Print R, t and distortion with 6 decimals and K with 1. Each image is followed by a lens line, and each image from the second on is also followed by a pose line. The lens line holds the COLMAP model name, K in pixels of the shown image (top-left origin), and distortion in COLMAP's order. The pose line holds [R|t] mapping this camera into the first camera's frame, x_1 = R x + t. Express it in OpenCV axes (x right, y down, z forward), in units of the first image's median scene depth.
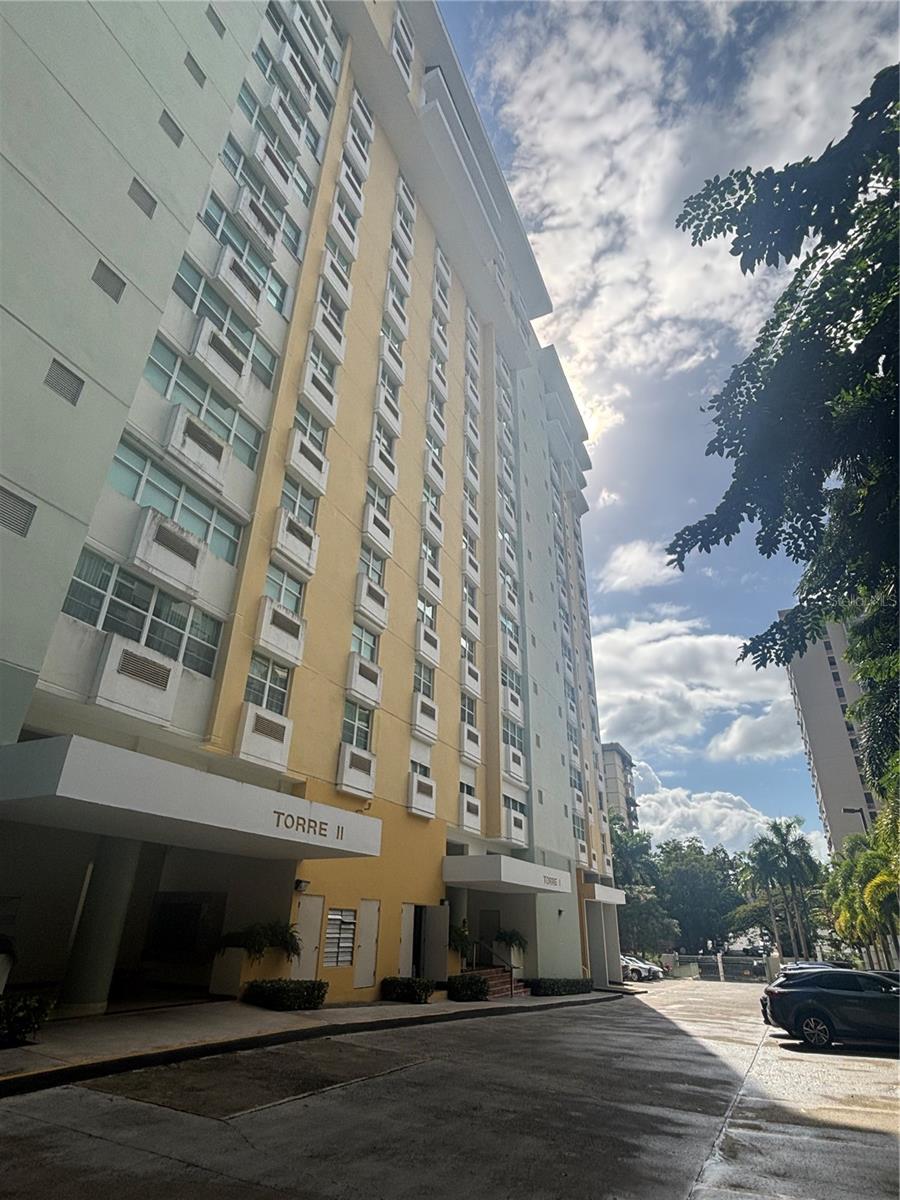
lens RADIAL K [[625.5, 0, 450.0], [0, 625.5, 600.0], [0, 0, 1]] dist [0.040009, -0.066388]
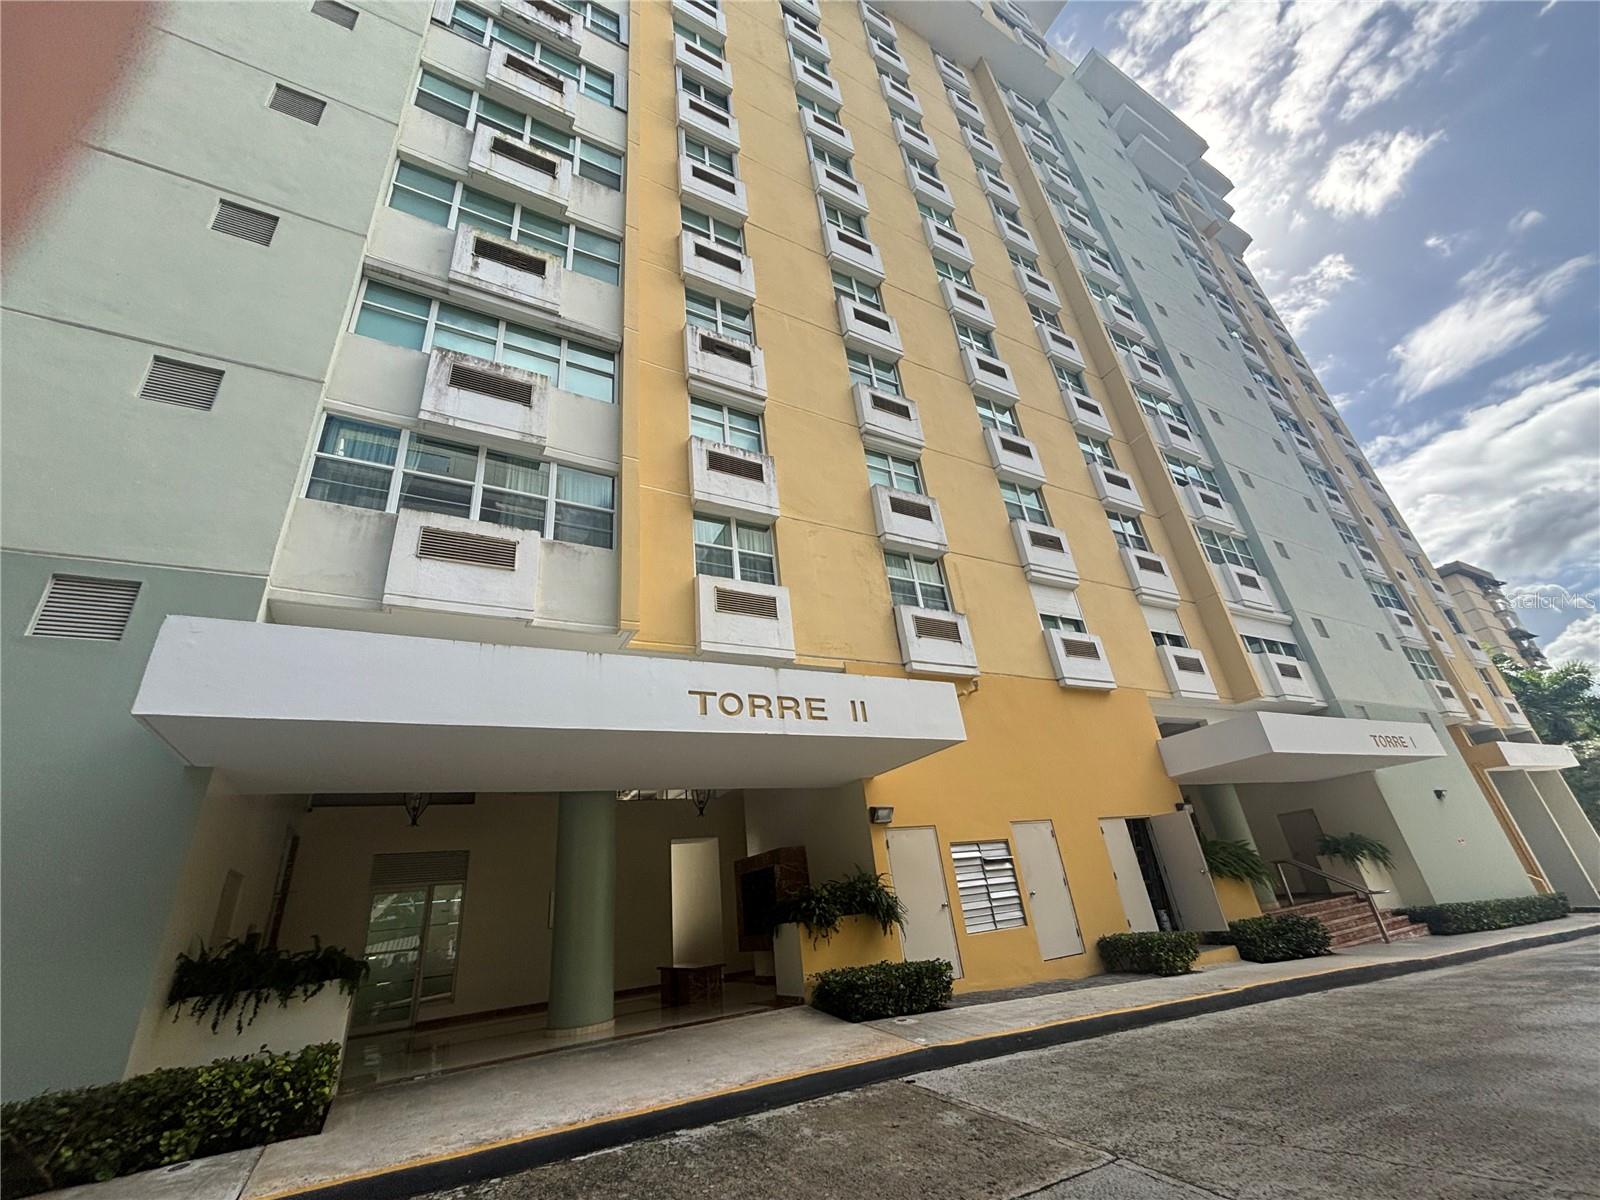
lens RADIAL K [[645.8, 0, 795.1], [0, 645.8, 597.7], [0, 0, 1]] dist [0.000019, 0.000823]
pose [[0.805343, -0.350977, -0.477743, 0.071586], [0.375164, 0.925732, -0.047671, 0.213817], [0.458993, -0.140841, 0.877205, 0.360313]]
